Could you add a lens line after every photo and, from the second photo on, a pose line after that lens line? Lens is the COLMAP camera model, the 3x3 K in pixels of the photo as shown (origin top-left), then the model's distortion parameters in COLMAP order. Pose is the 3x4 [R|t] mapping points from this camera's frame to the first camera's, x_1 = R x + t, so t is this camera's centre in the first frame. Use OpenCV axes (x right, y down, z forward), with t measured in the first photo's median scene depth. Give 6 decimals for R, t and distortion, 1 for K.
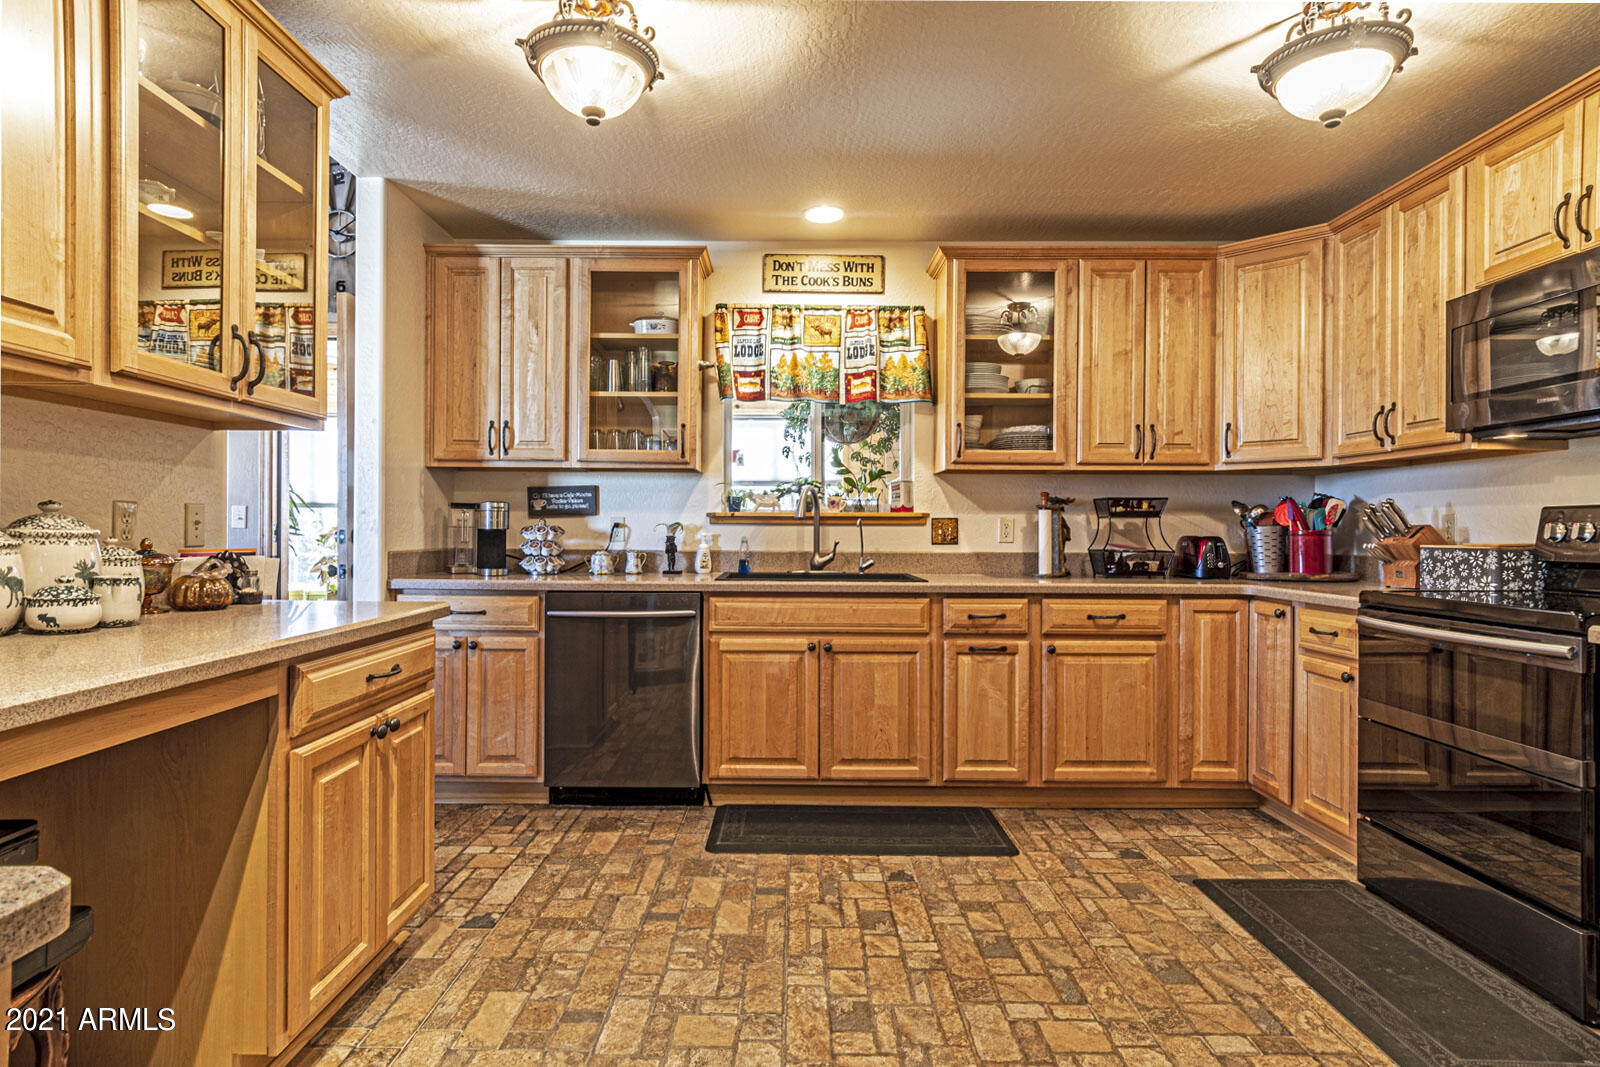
lens RADIAL K [[876.5, 0, 795.3], [0, 876.5, 535.9], [0, 0, 1]] dist [0.001907, -0.000195]
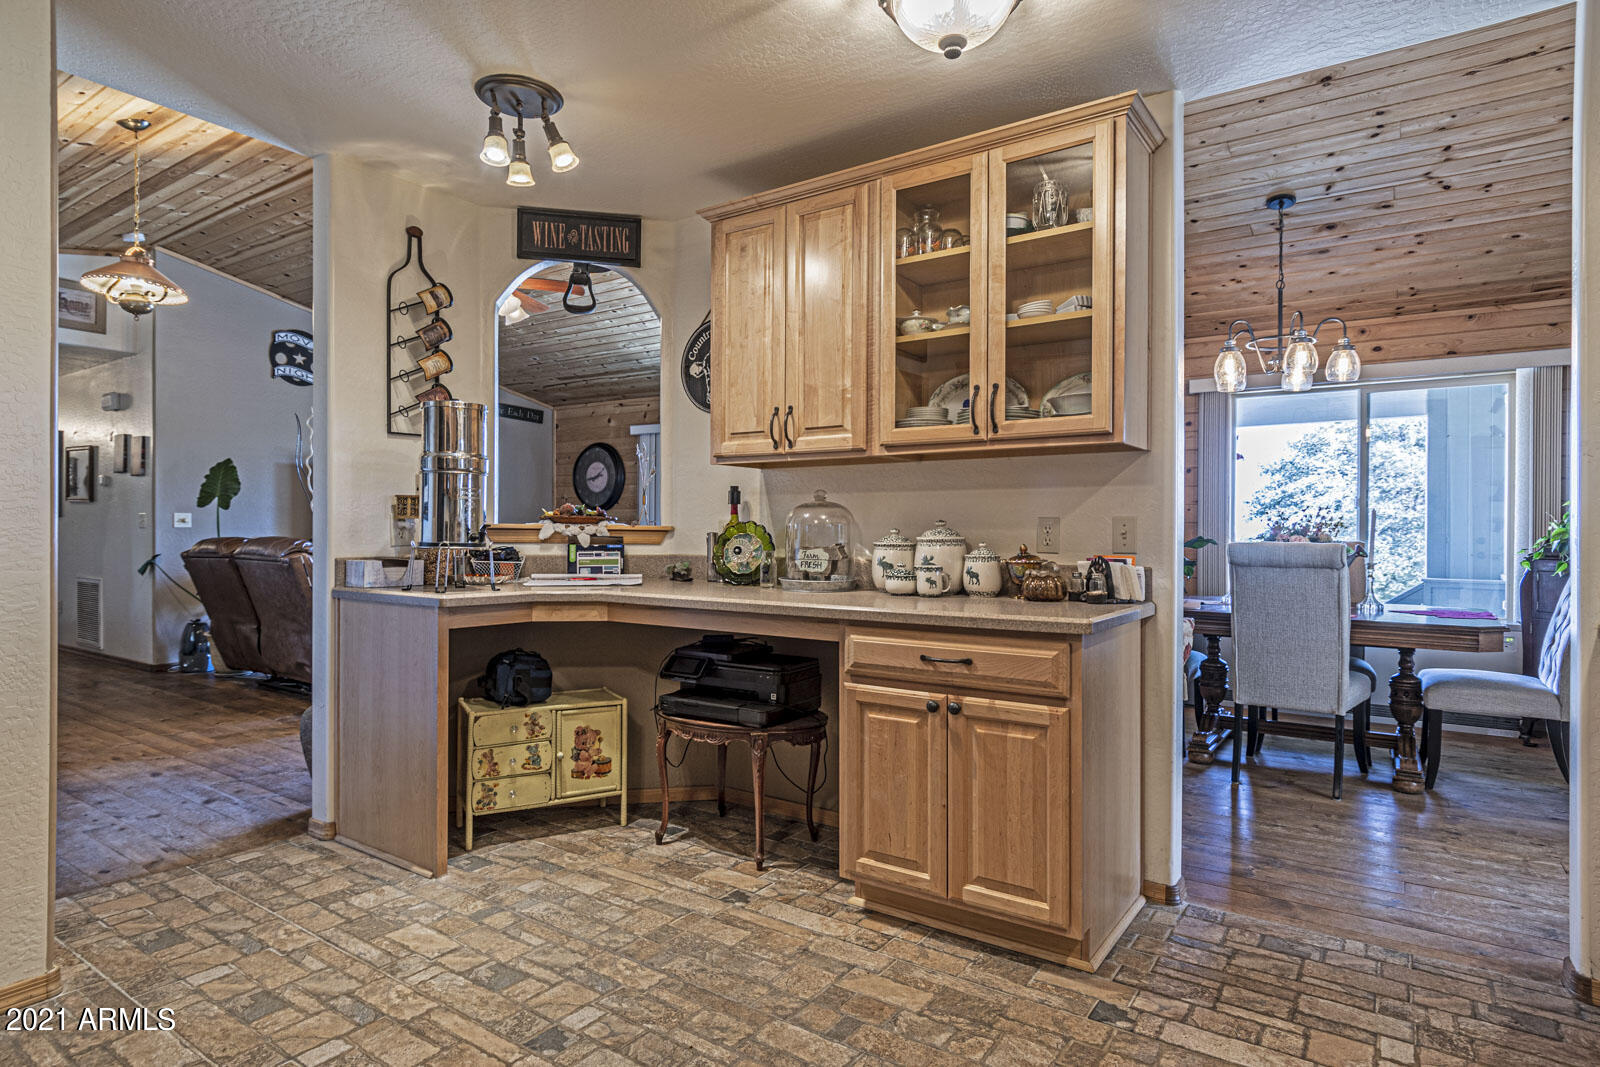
lens RADIAL K [[876.5, 0, 803.8], [0, 876.5, 538.7], [0, 0, 1]] dist [0.001907, -0.000195]
pose [[-0.577199, -0.007756, -0.816567, 0.437009], [-0.008898, 0.999955, -0.003209, 0.000669], [0.816555, 0.005413, -0.577242, 1.124976]]
